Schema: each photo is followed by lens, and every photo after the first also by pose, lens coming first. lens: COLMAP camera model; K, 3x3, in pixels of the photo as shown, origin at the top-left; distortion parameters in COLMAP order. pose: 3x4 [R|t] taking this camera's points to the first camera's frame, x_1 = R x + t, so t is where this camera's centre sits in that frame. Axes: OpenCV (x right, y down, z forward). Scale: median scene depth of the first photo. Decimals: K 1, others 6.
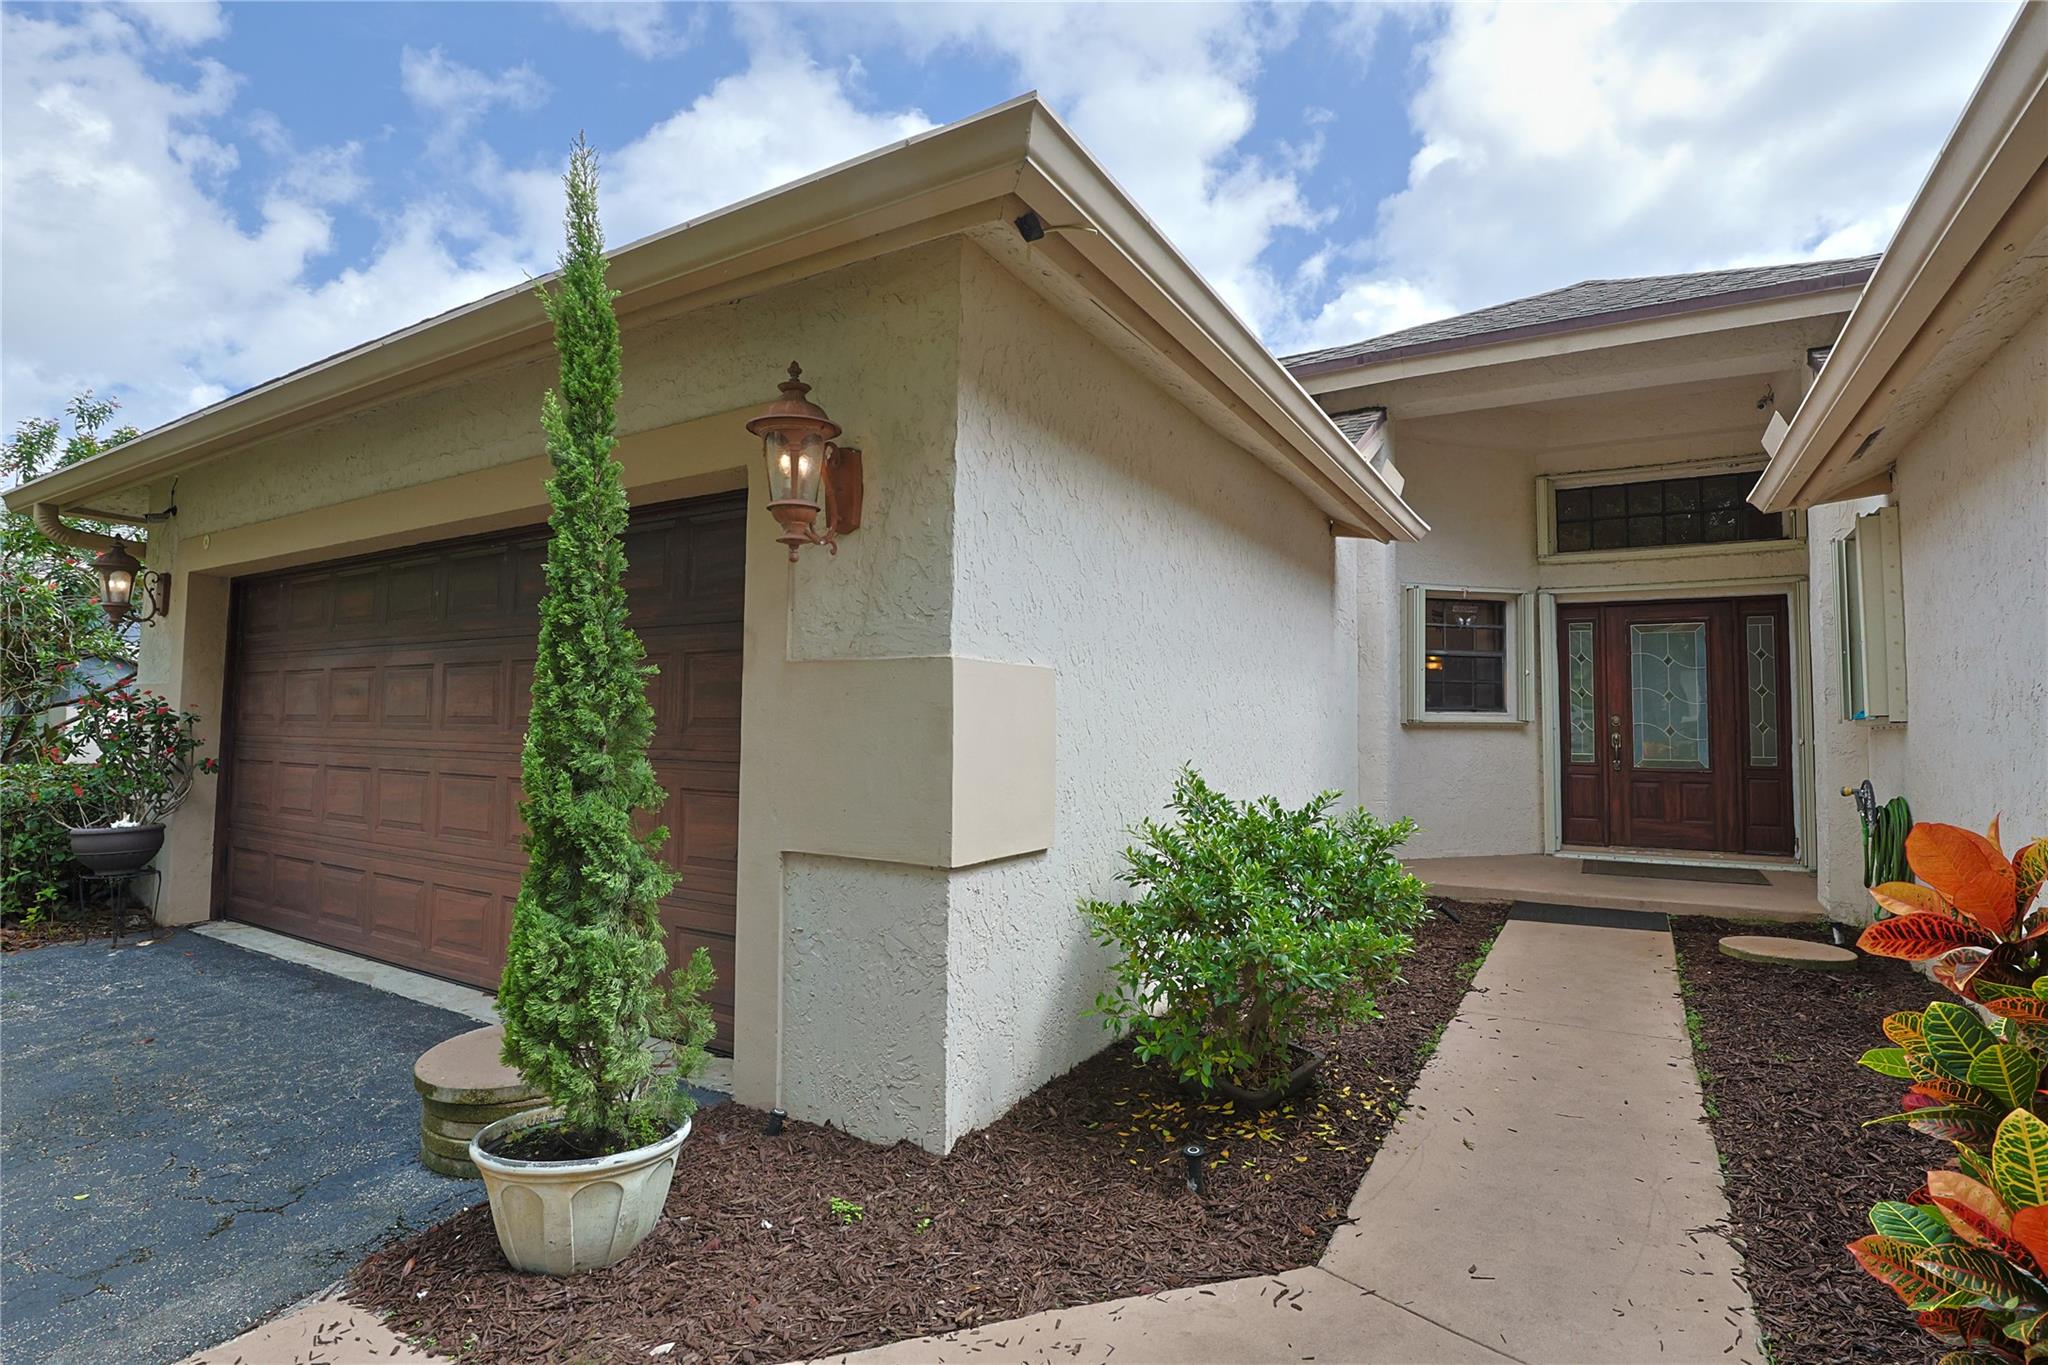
lens RADIAL K [[983.1, 0, 1032.3], [0, 983.1, 669.8], [0, 0, 1]] dist [-0.027890, 0.000739]
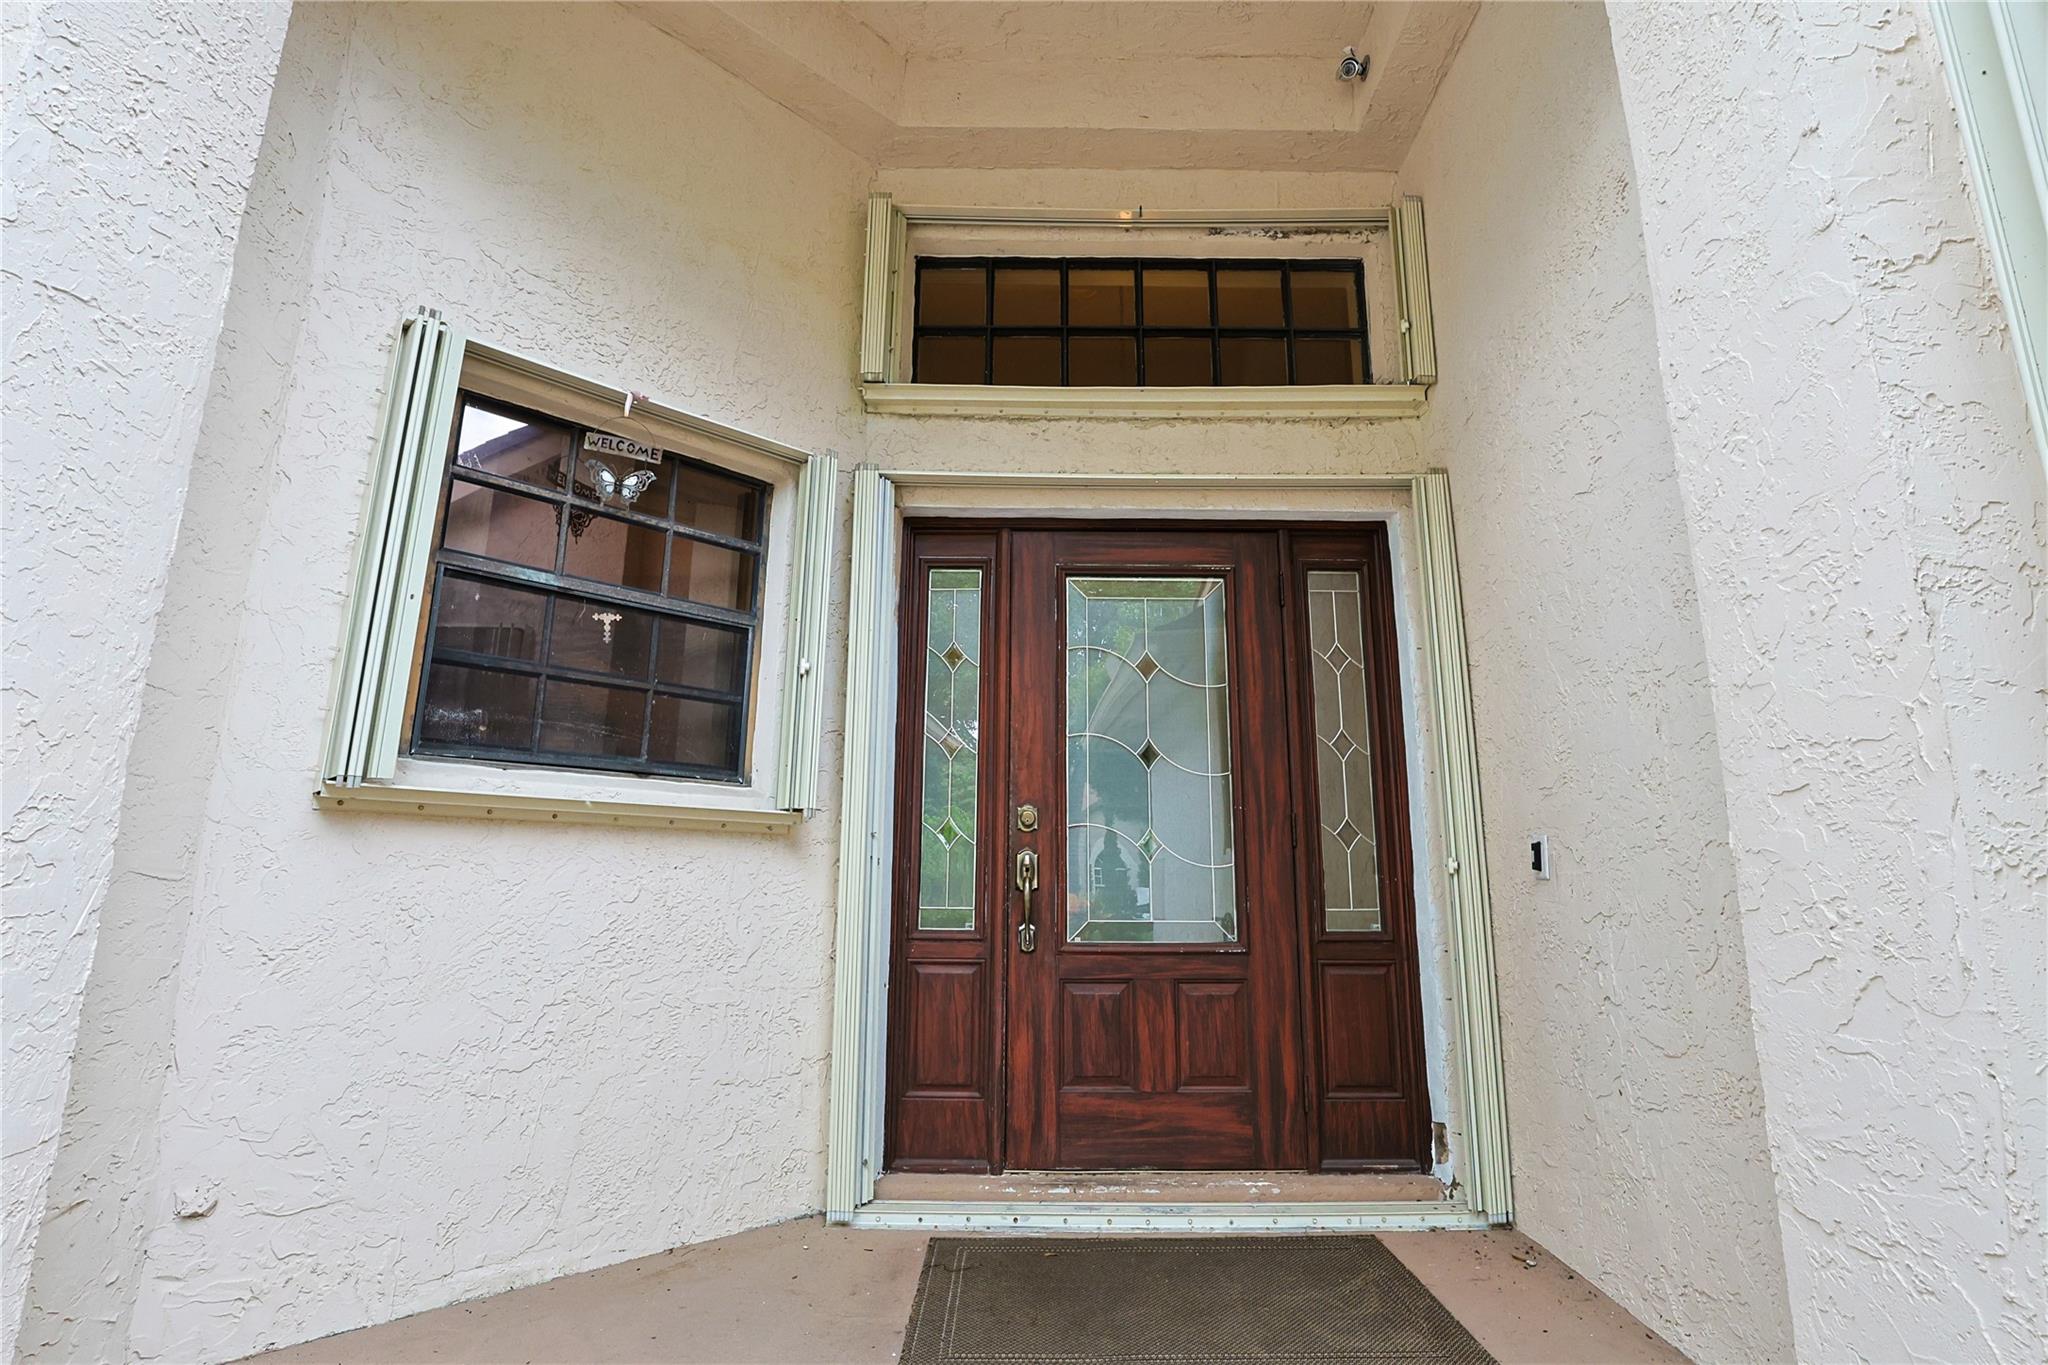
lens RADIAL K [[983.1, 0, 1031.4], [0, 983.1, 684.7], [0, 0, 1]] dist [-0.027890, 0.000739]
pose [[0.858831, 0.101030, 0.502198, 0.404287], [-0.026701, 0.987855, -0.153070, 0.060418], [-0.511563, 0.118052, 0.851097, 0.669331]]
